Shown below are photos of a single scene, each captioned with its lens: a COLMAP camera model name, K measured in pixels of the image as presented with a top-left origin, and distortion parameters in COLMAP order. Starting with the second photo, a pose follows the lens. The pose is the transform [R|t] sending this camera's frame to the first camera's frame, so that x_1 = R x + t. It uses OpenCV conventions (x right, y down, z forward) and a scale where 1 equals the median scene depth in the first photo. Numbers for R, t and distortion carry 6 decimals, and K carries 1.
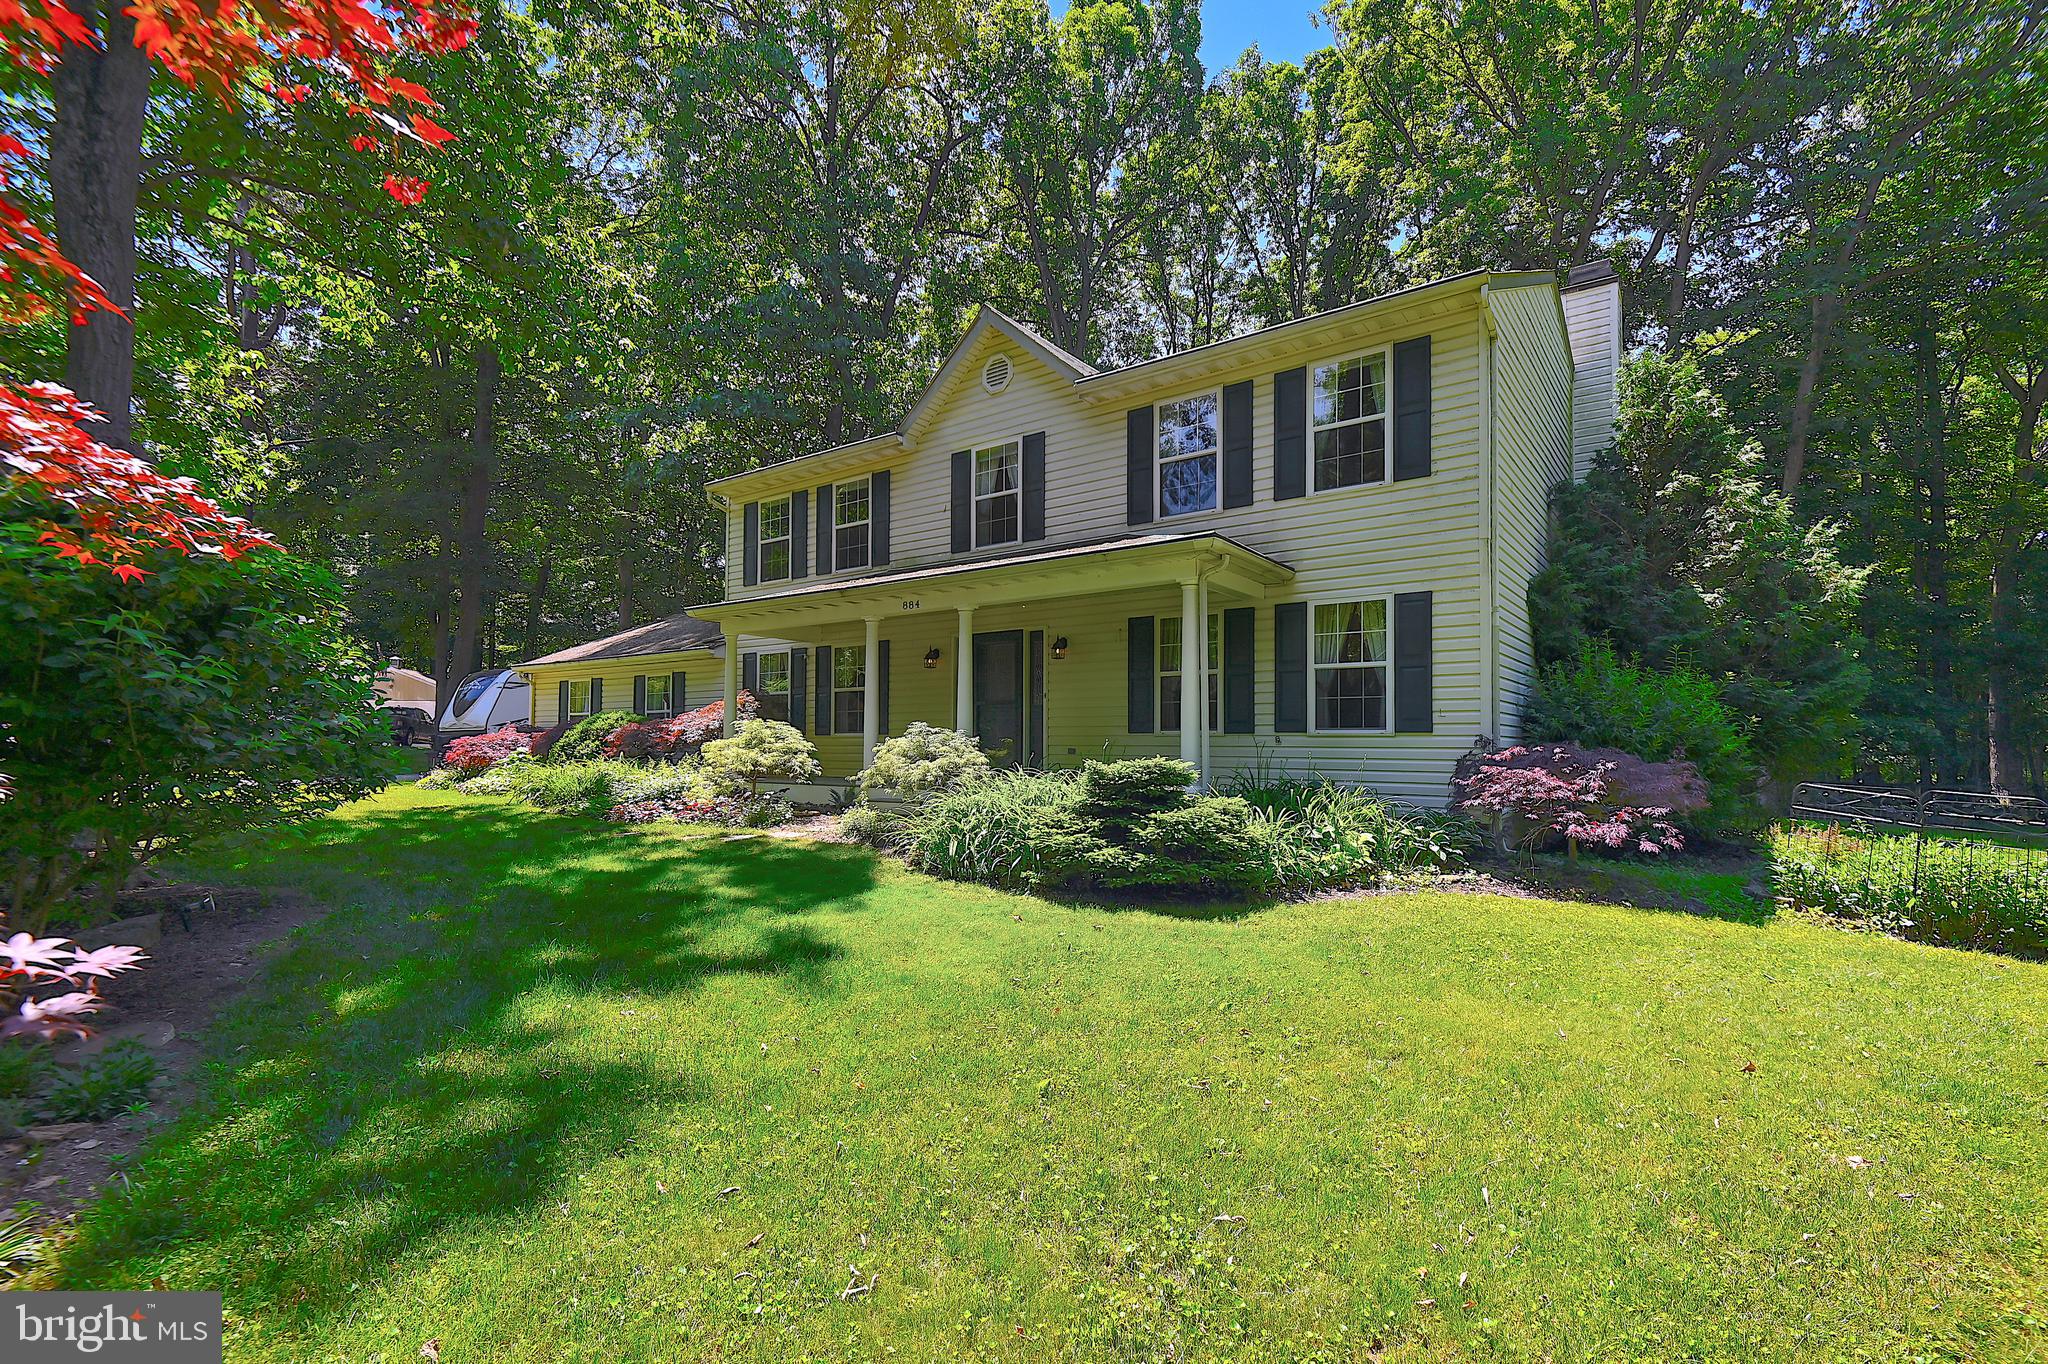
lens RADIAL K [[936.2, 0, 1028.7], [0, 936.2, 676.8], [0, 0, 1]] dist [0.017617, -0.008695]
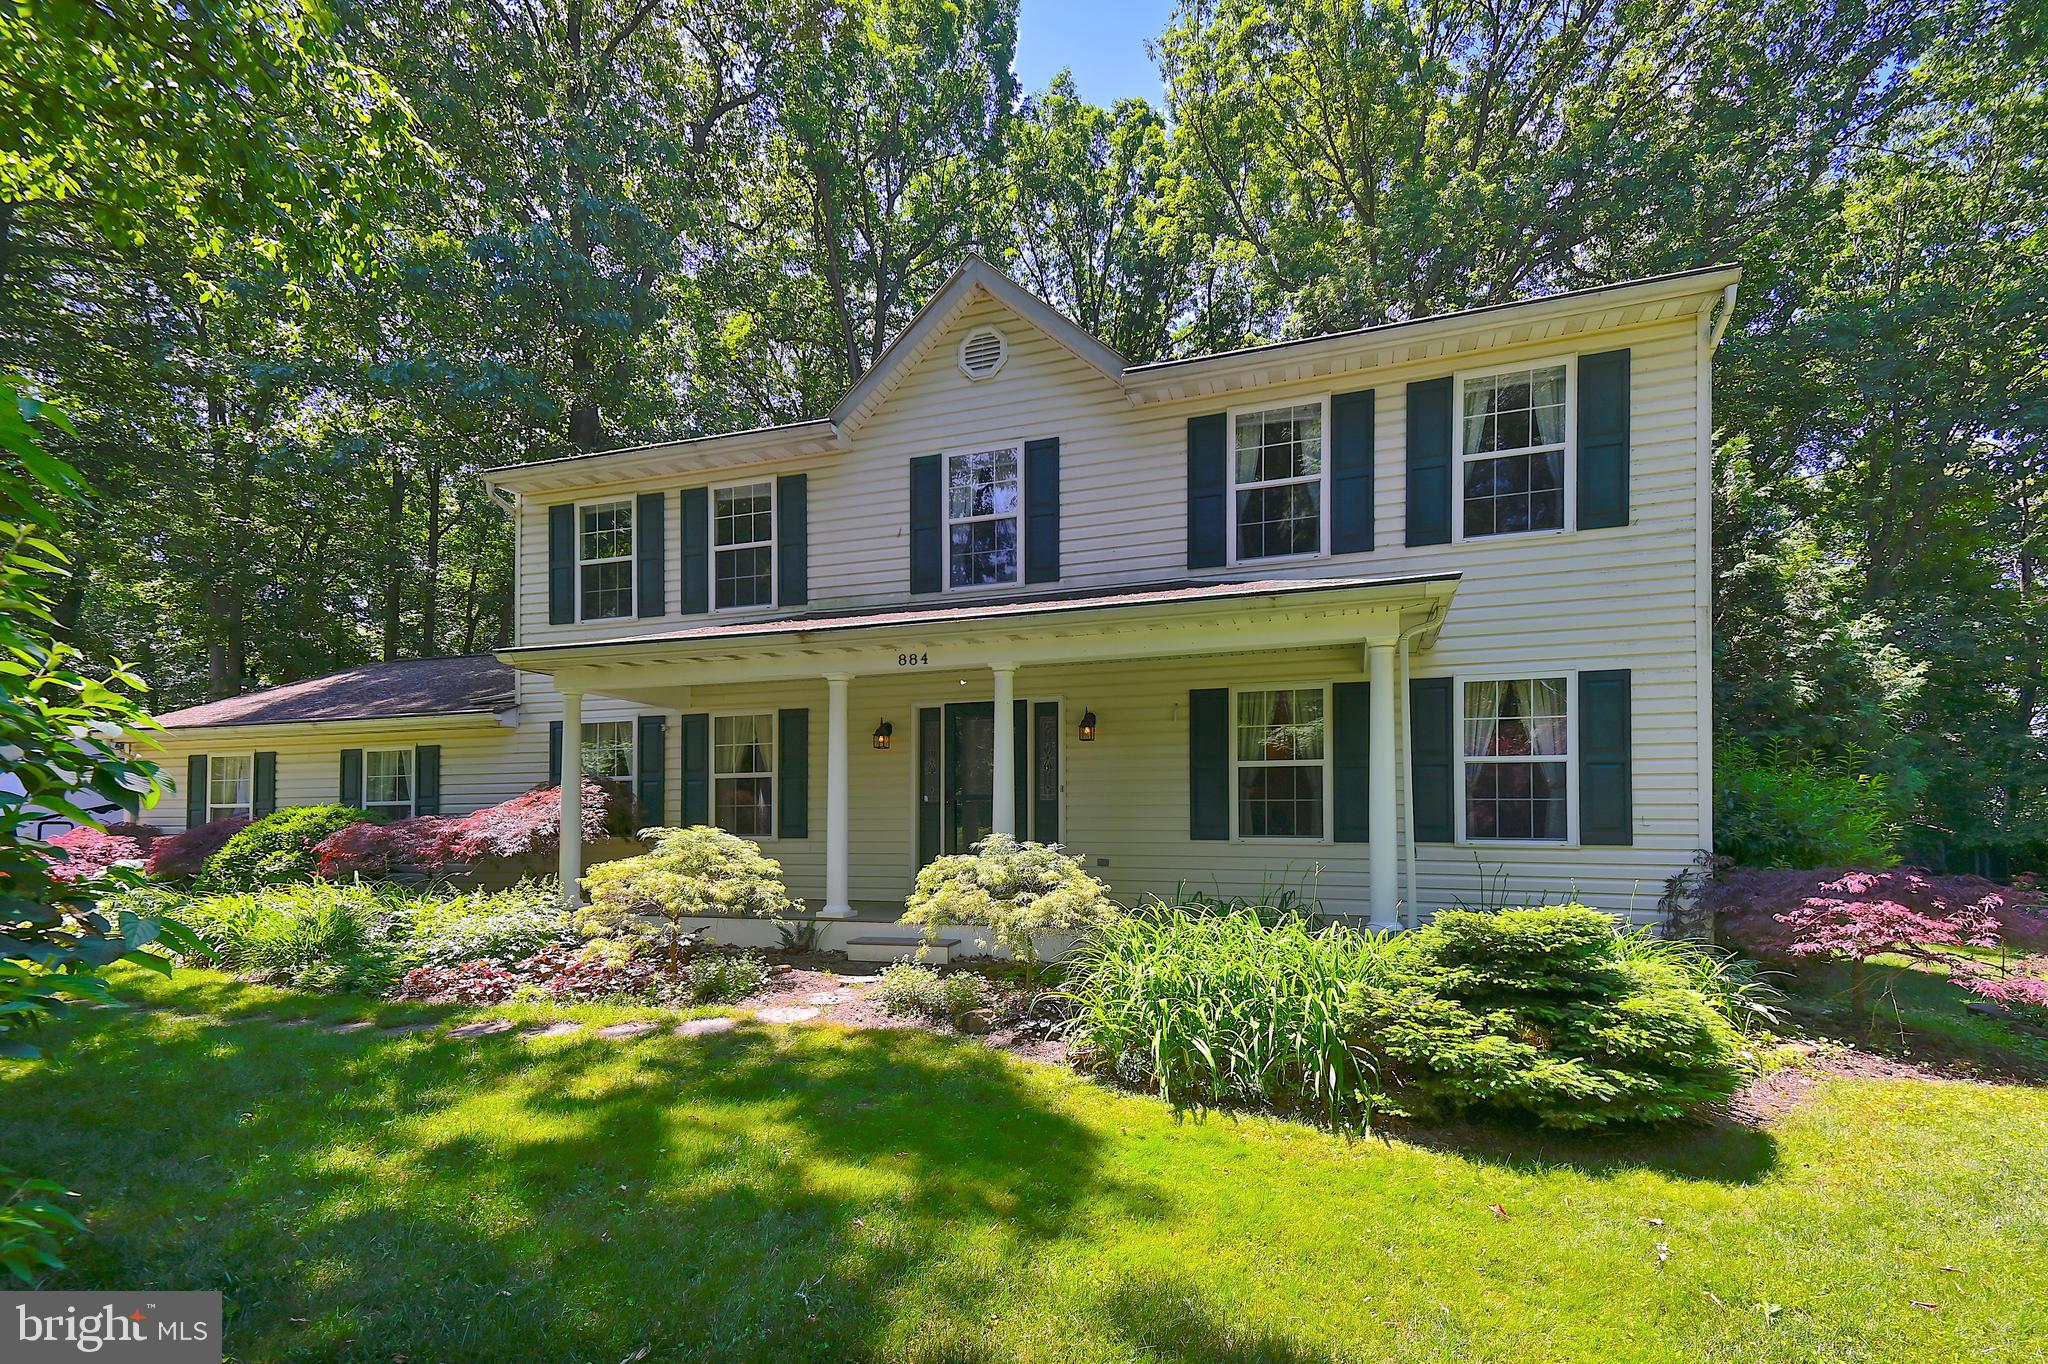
lens RADIAL K [[996.4, 0, 1071.8], [0, 996.4, 759.9], [0, 0, 1]] dist [0.053803, 0.000873]
pose [[0.956141, 0.016504, 0.292442, -0.241764], [-0.017415, 0.999848, 0.000513, -0.004885], [-0.292389, -0.005583, 0.956283, 0.269834]]
